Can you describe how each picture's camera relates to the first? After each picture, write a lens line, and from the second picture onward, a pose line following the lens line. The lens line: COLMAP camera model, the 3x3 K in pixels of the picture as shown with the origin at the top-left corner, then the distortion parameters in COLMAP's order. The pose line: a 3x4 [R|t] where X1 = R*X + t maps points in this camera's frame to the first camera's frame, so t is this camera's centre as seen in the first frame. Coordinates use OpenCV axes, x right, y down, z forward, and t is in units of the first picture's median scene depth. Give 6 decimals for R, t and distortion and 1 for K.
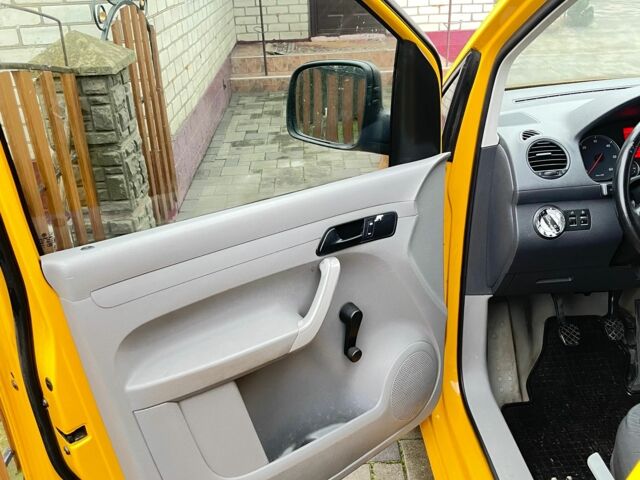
lens RADIAL K [[643.5, 0, 320.0], [0, 643.5, 240.0], [0, 0, 1]] dist [0.018301, 0.016008]
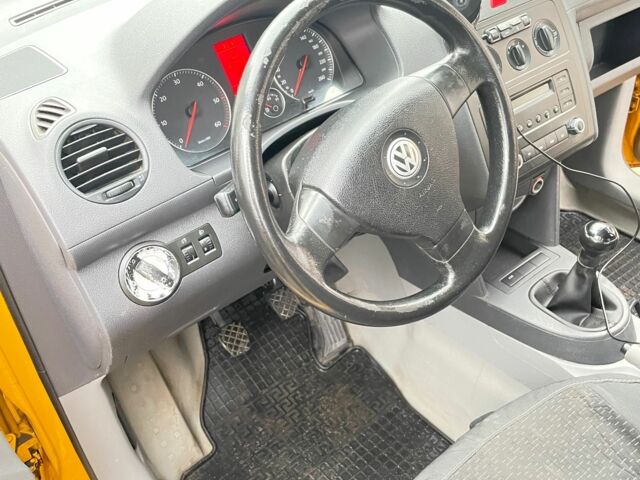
lens RADIAL K [[643.5, 0, 320.0], [0, 643.5, 240.0], [0, 0, 1]] dist [0.018301, 0.016008]
pose [[0.804451, -0.377298, 0.458807, 0.235769], [0.266137, 0.919445, 0.289470, -0.167843], [-0.531064, -0.110759, 0.840061, 0.488376]]
